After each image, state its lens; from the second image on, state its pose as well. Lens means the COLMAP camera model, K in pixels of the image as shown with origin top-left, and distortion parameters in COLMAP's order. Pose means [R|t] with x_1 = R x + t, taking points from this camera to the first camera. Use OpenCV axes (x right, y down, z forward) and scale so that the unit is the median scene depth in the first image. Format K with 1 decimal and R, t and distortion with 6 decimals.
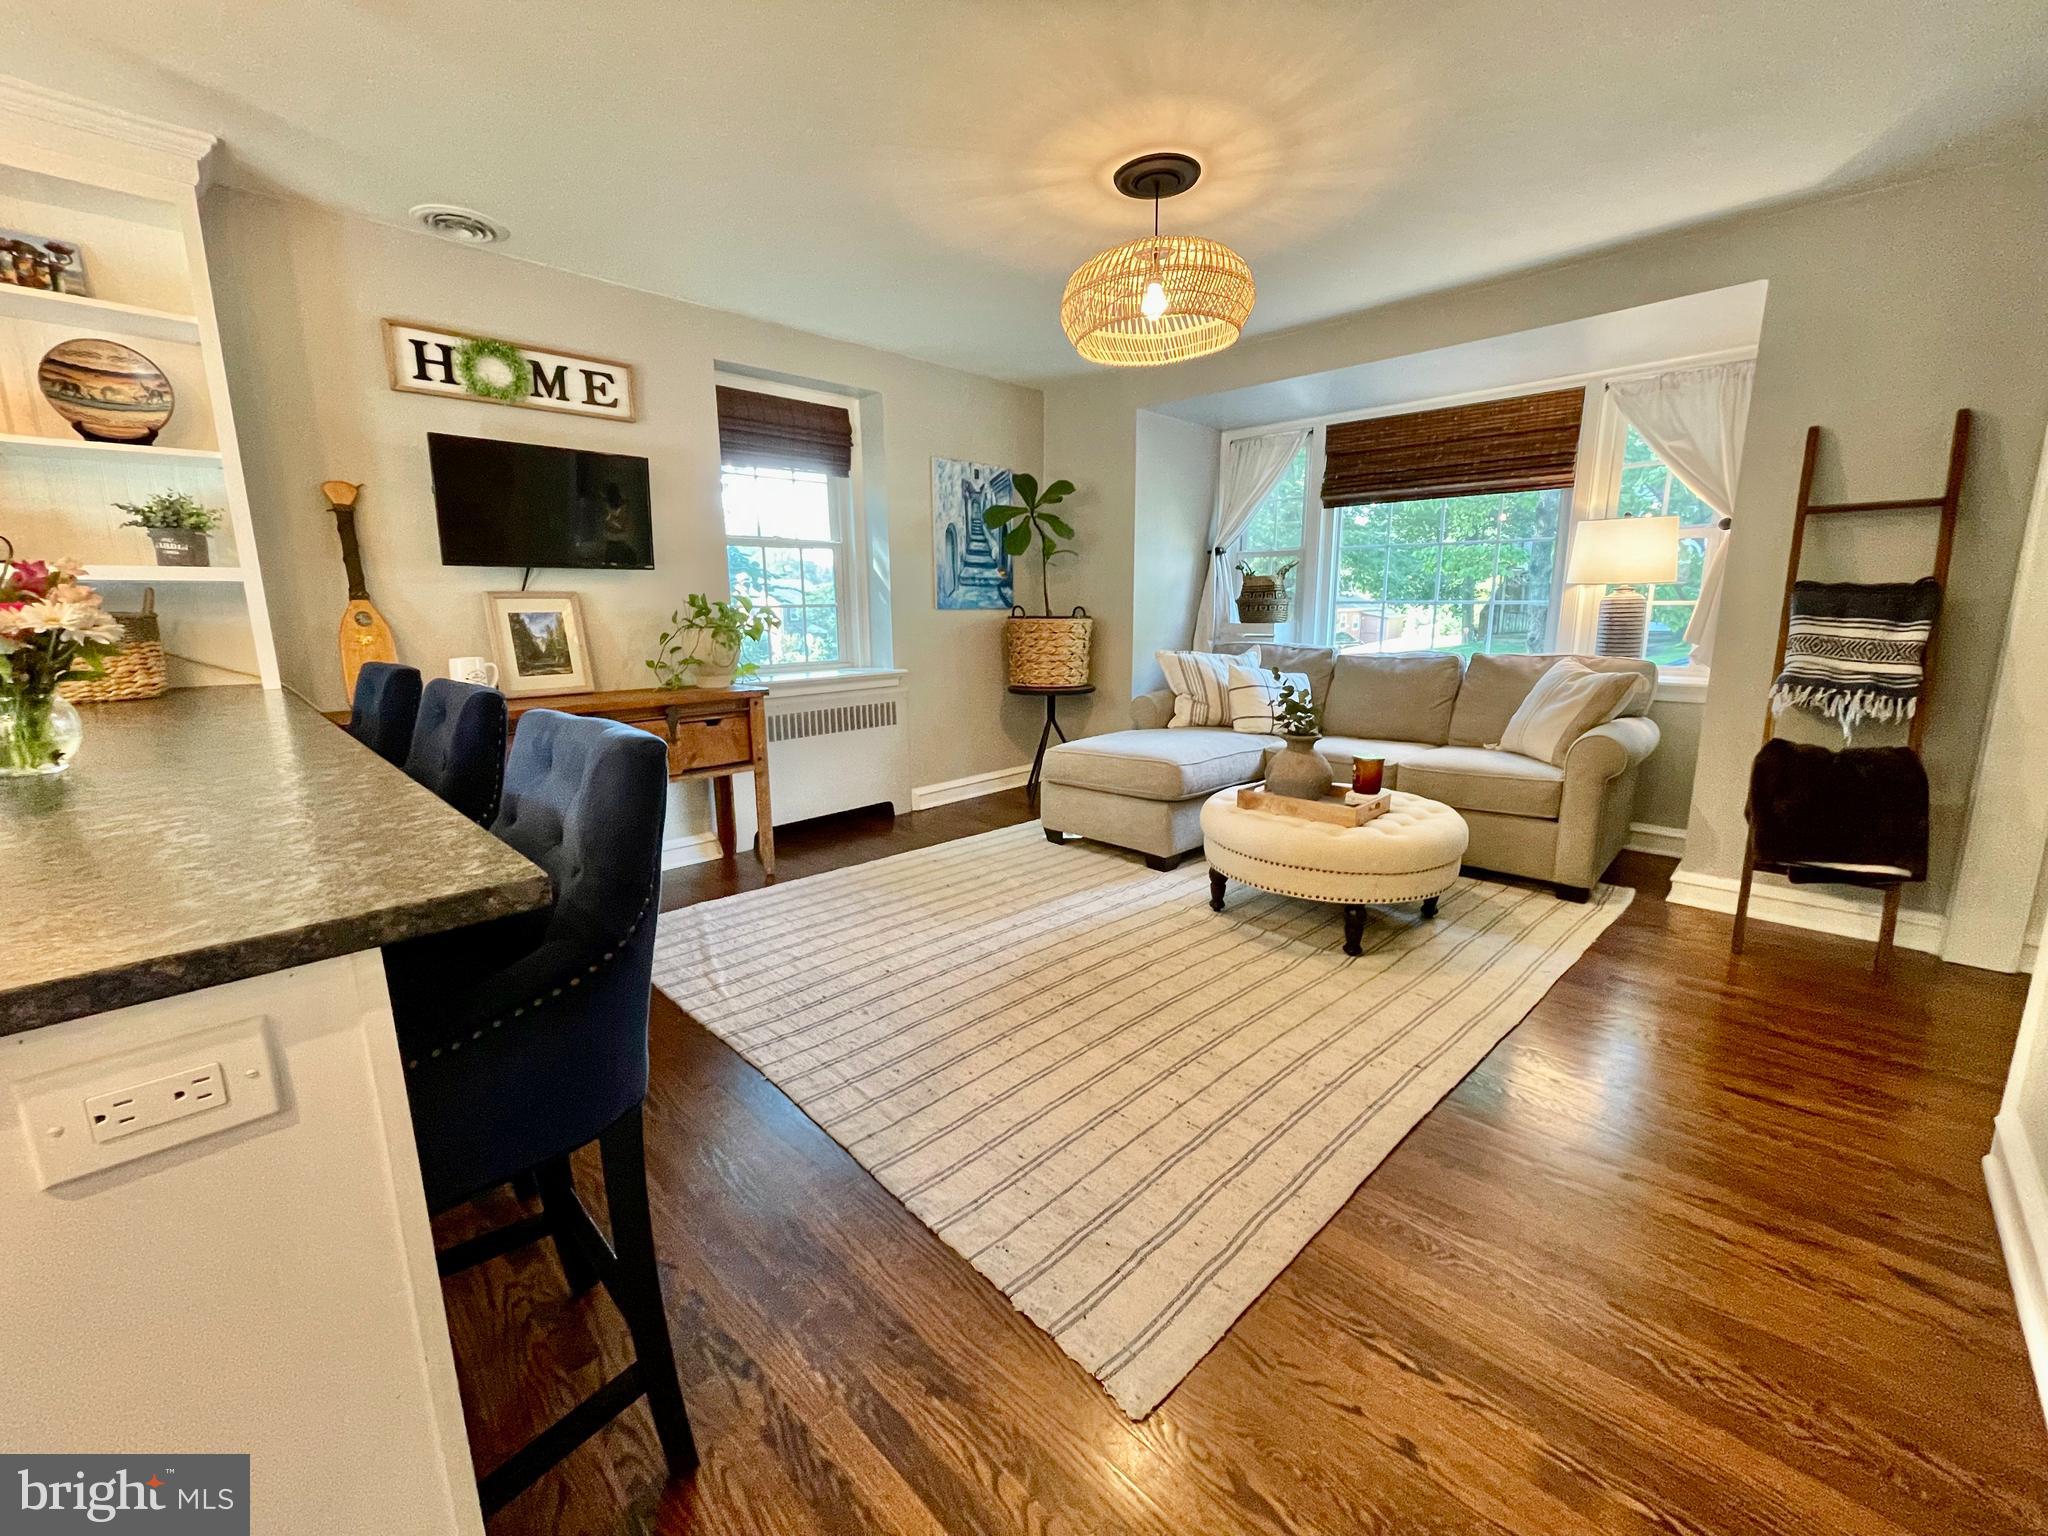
lens RADIAL K [[831.9, 0, 1022.2], [0, 831.9, 758.6], [0, 0, 1]] dist [-0.003190, 0.001300]
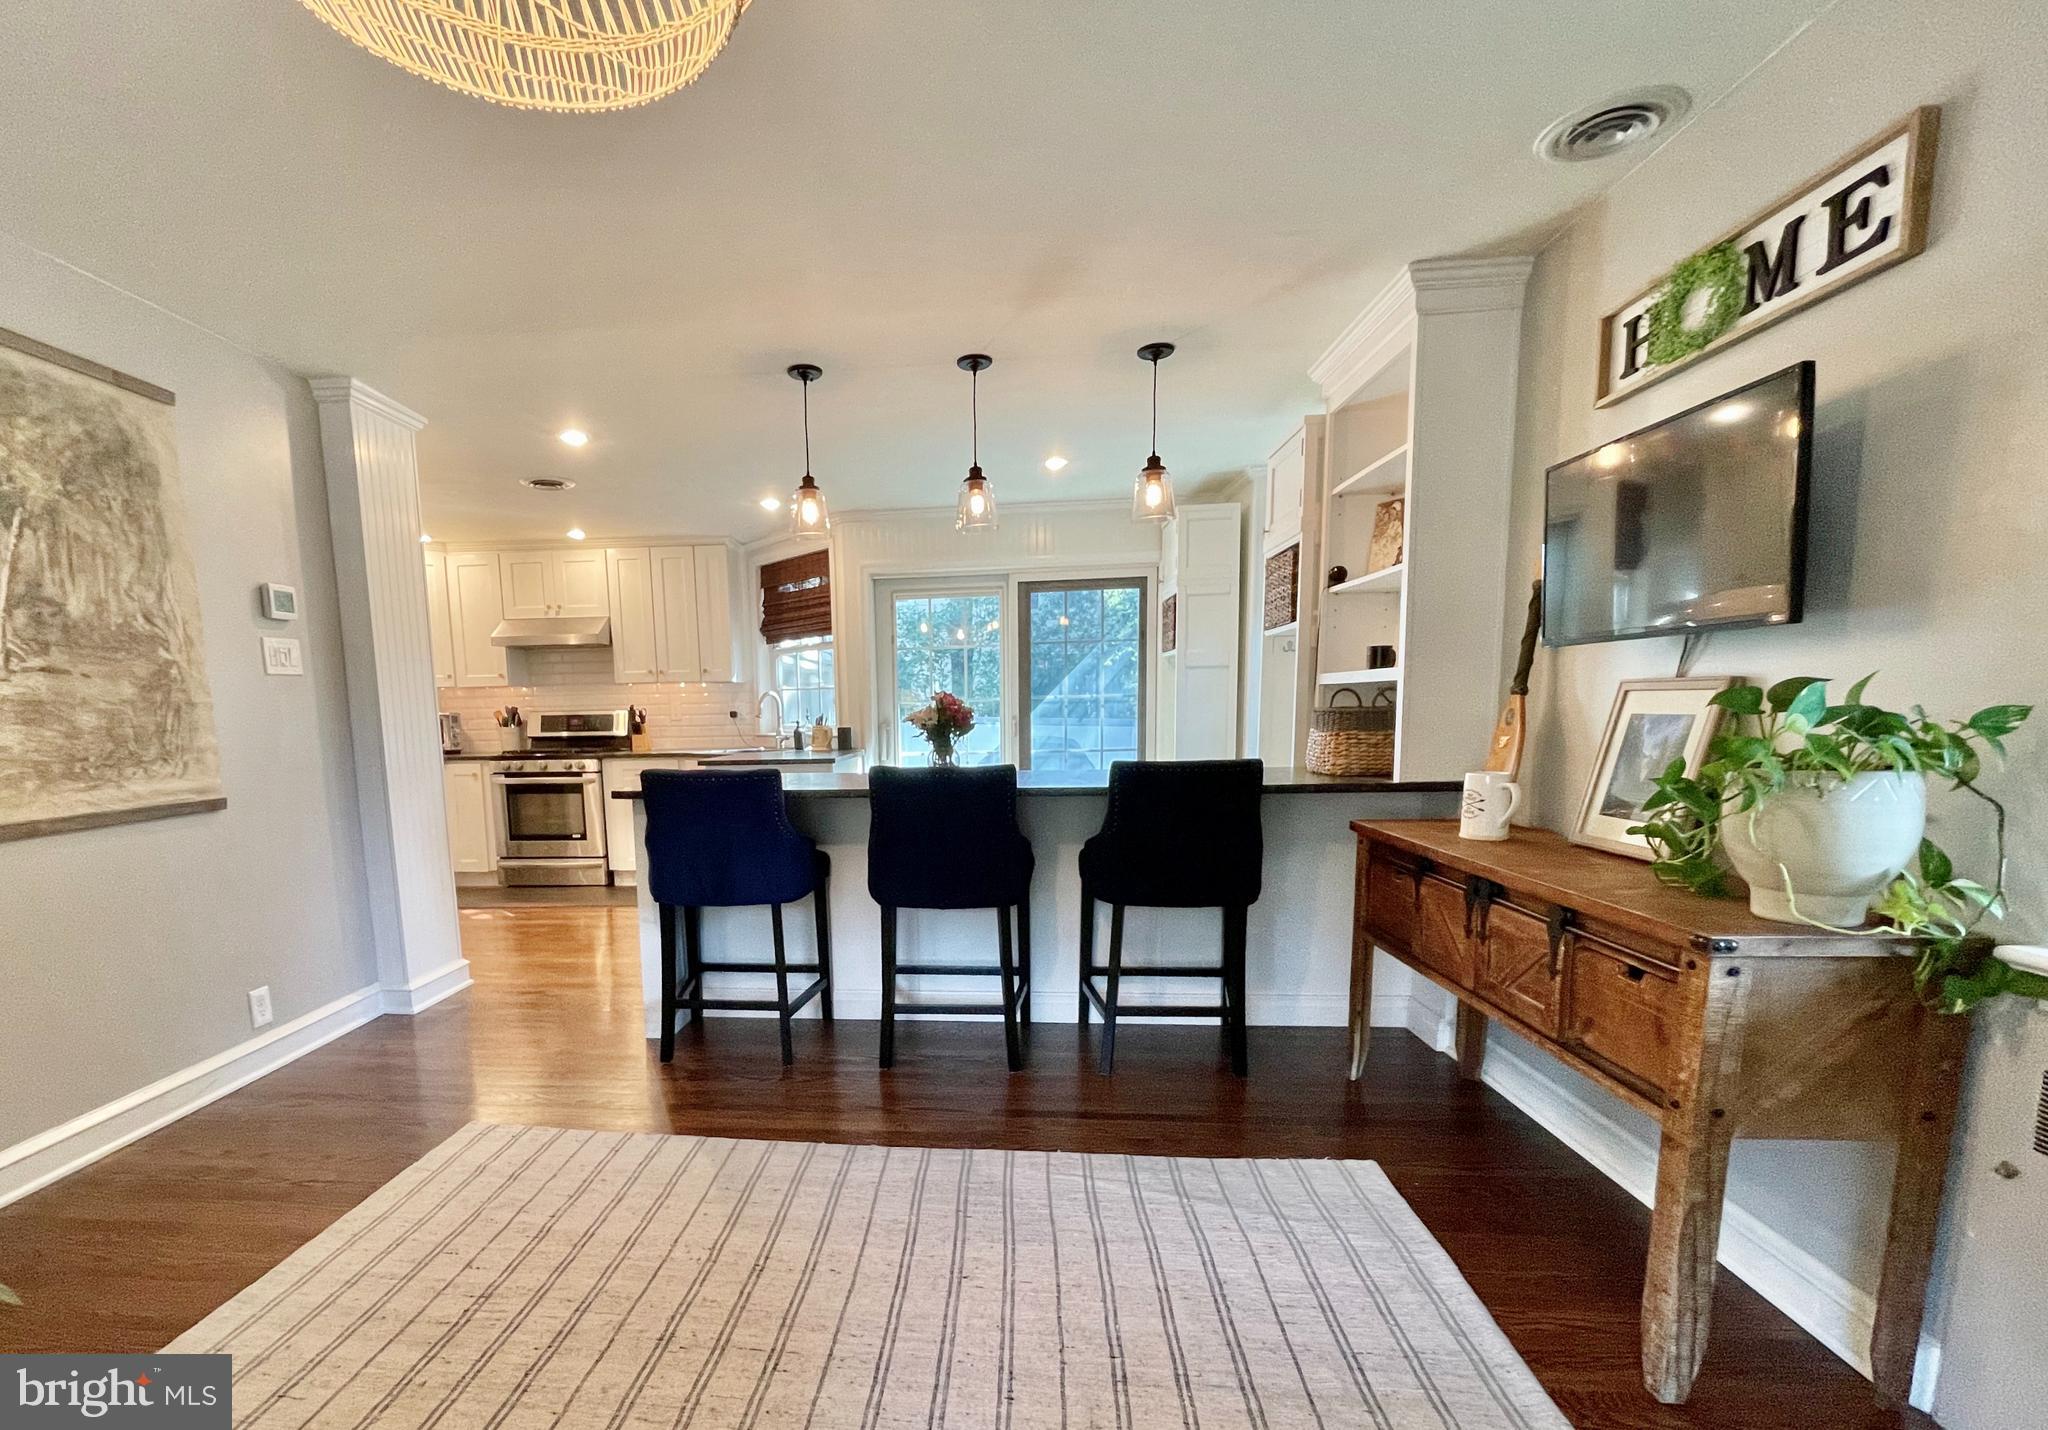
lens RADIAL K [[922.1, 0, 910.2], [0, 922.1, 848.3], [0, 0, 1]] dist [-0.009092, -0.000484]
pose [[-0.778061, 0.117298, -0.617140, 0.269060], [-0.089547, 0.951670, 0.293778, -0.263386], [0.621773, 0.283841, -0.729954, 1.352896]]
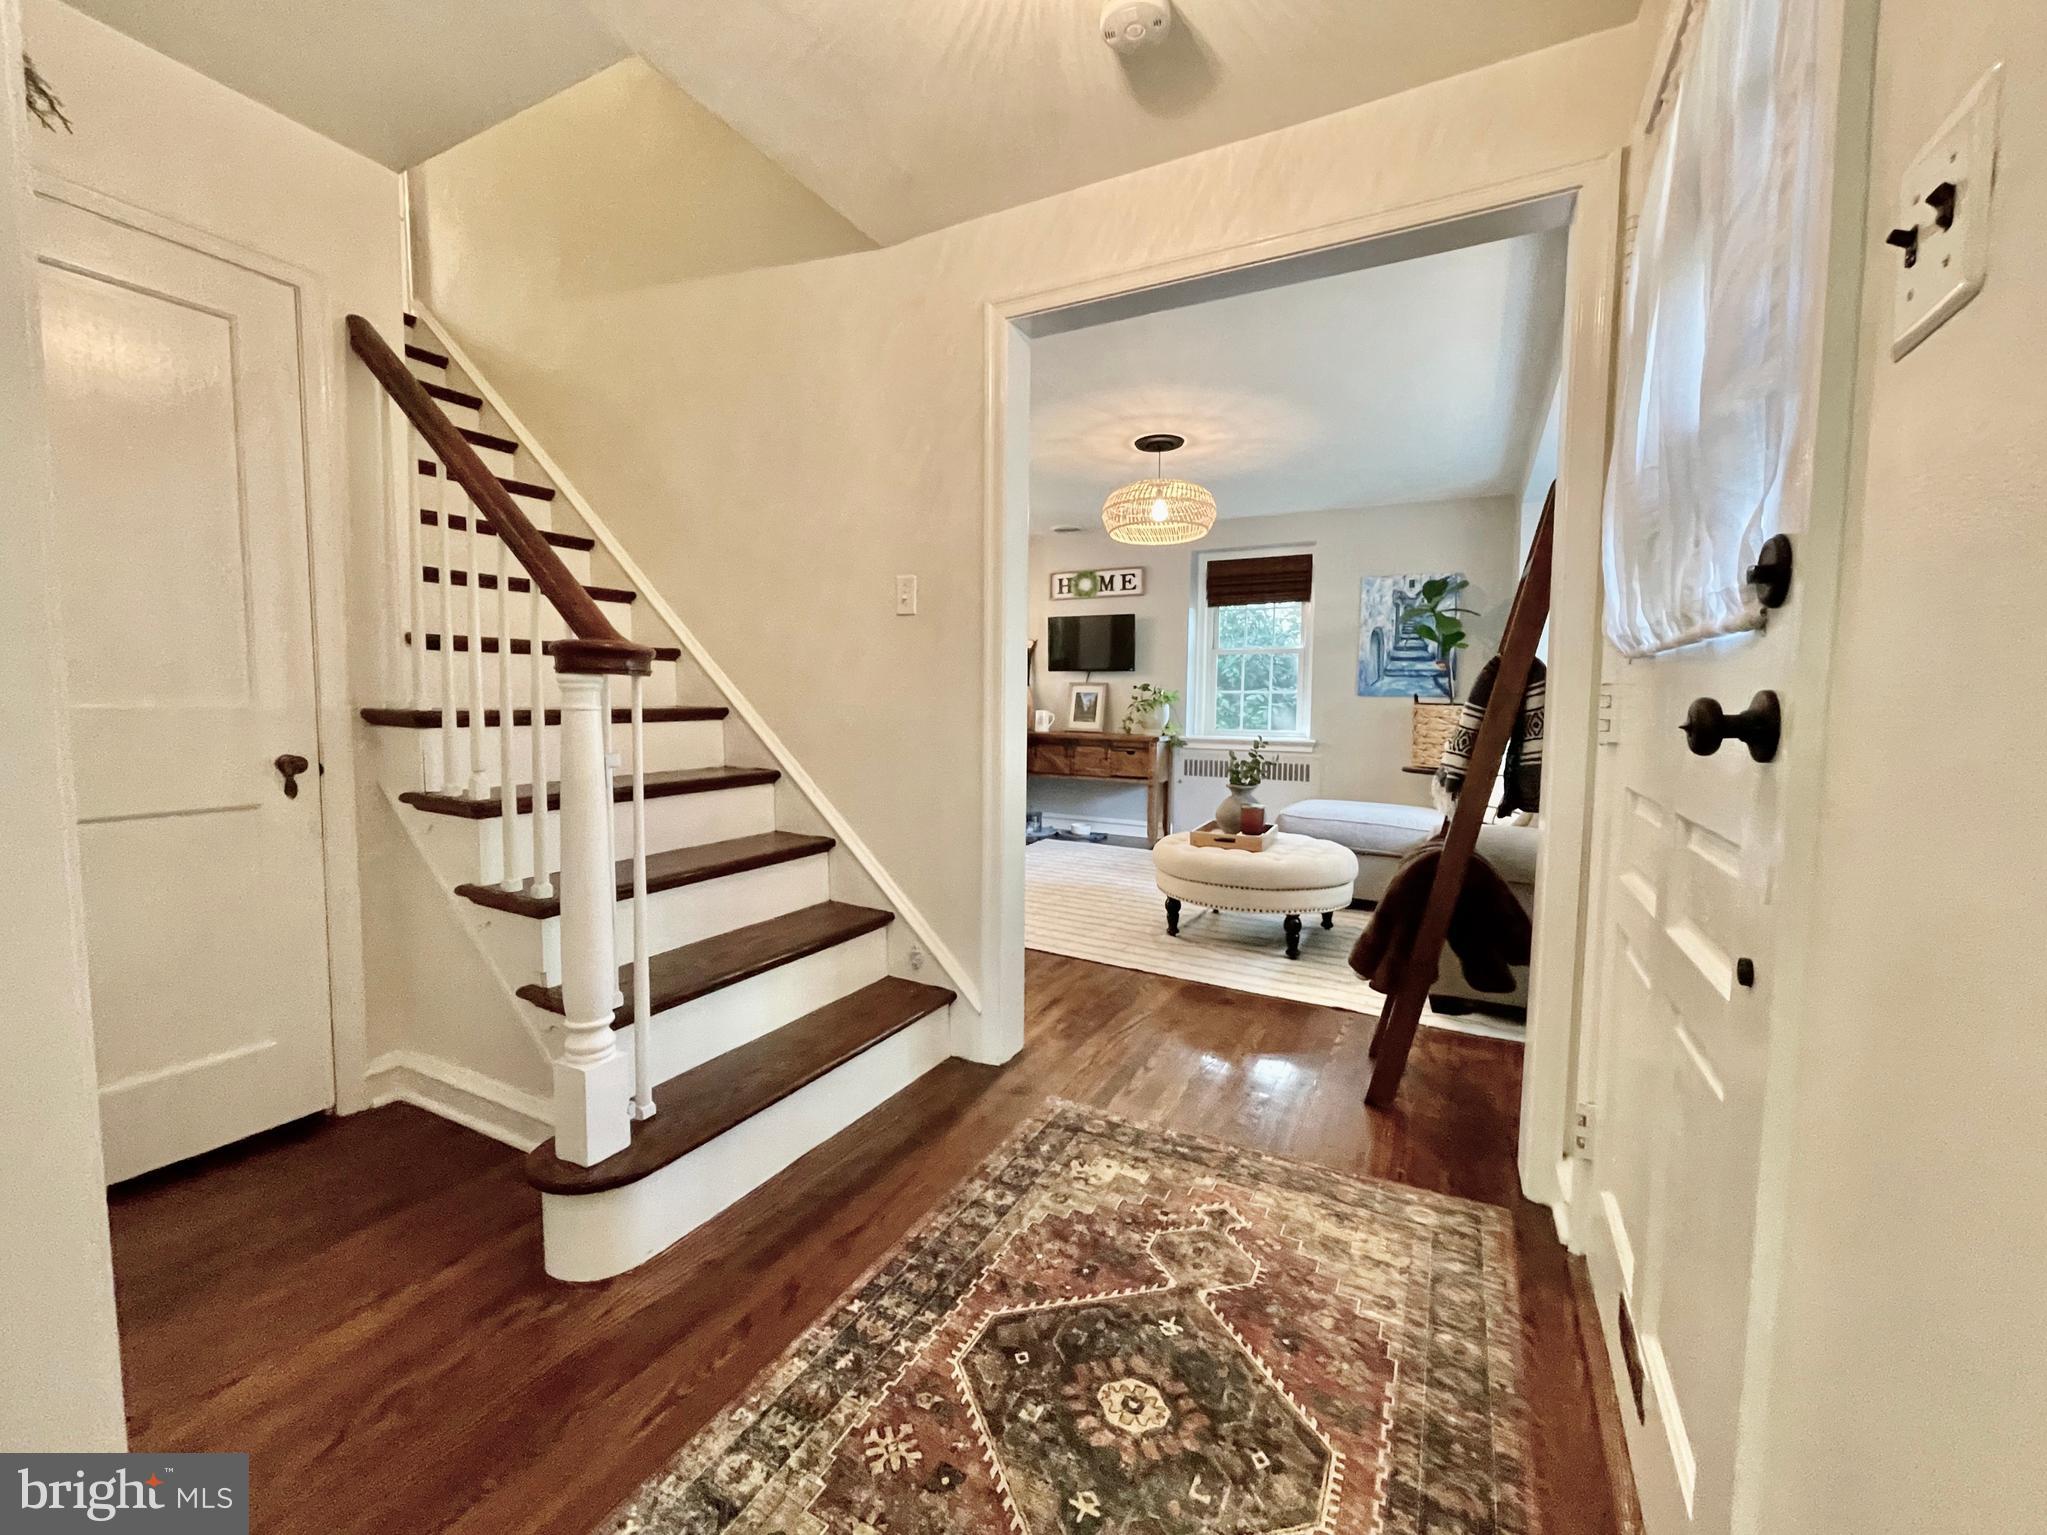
lens RADIAL K [[831.5, 0, 1021.7], [0, 831.5, 758.1], [0, 0, 1]] dist [-0.003190, 0.001300]
pose [[0.283086, 0.079442, -0.955799, 1.604914], [-0.189315, 0.981585, 0.025515, -0.040800], [0.940225, 0.173724, 0.292912, 0.300830]]
